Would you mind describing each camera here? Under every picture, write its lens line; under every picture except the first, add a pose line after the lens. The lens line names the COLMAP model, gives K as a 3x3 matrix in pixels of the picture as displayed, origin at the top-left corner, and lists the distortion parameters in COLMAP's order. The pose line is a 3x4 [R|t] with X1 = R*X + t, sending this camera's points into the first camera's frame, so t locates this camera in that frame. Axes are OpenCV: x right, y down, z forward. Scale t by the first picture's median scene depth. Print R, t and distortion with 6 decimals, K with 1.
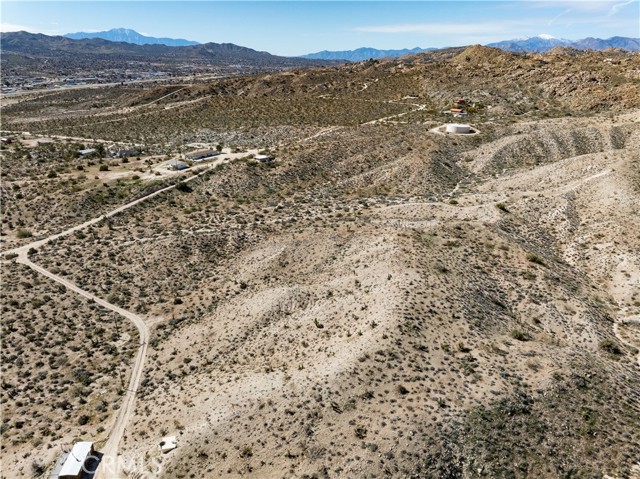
lens RADIAL K [[452.4, 0, 321.1], [0, 452.4, 240.7], [0, 0, 1]] dist [-0.055181, 0.025210]
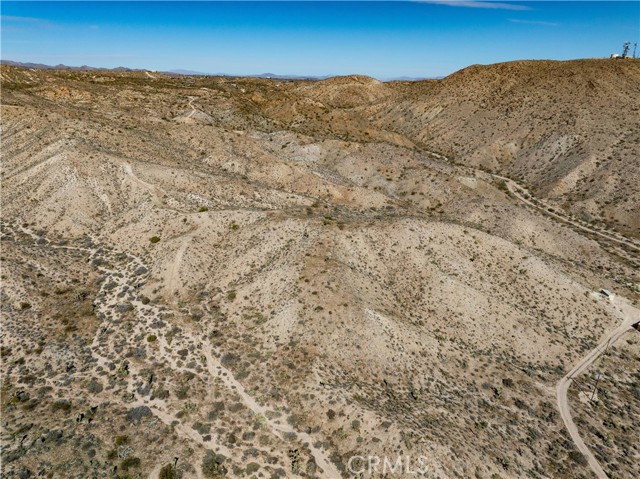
lens RADIAL K [[452.4, 0, 321.1], [0, 452.4, 240.7], [0, 0, 1]] dist [-0.055181, 0.025210]
pose [[-0.457817, -0.344460, 0.819604, -0.779669], [0.307193, 0.803819, 0.509419, -0.614413], [-0.834288, 0.484998, -0.262186, 1.453637]]
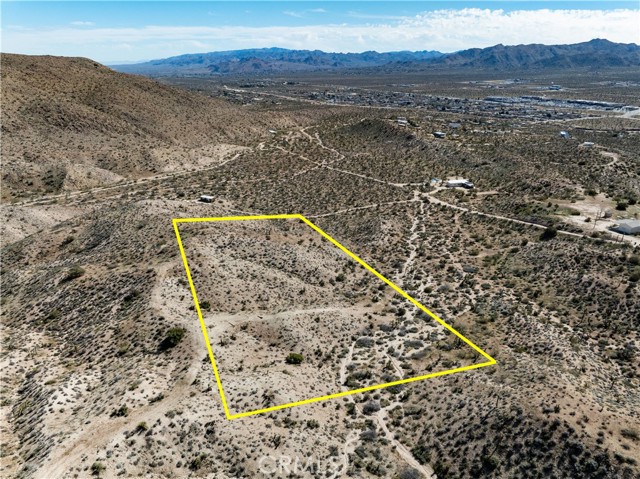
lens RADIAL K [[452.4, 0, 321.1], [0, 452.4, 240.7], [0, 0, 1]] dist [-0.055181, 0.025210]
pose [[-0.524380, 0.285878, -0.802059, 0.936127], [-0.350179, 0.786205, 0.509172, -0.648867], [0.776144, 0.547864, -0.312162, 1.660951]]
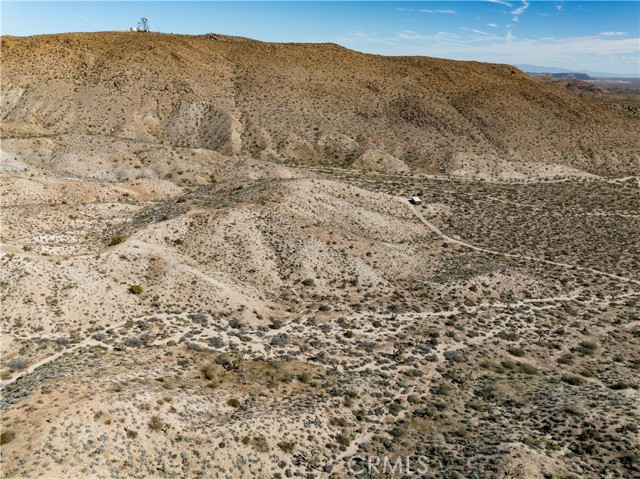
lens RADIAL K [[452.4, 0, 321.1], [0, 452.4, 240.7], [0, 0, 1]] dist [-0.055181, 0.025210]
pose [[-0.998199, -0.046179, -0.038304, 0.110394], [-0.059778, 0.710940, 0.700708, -0.852886], [-0.005126, 0.701735, -0.712419, 2.081911]]
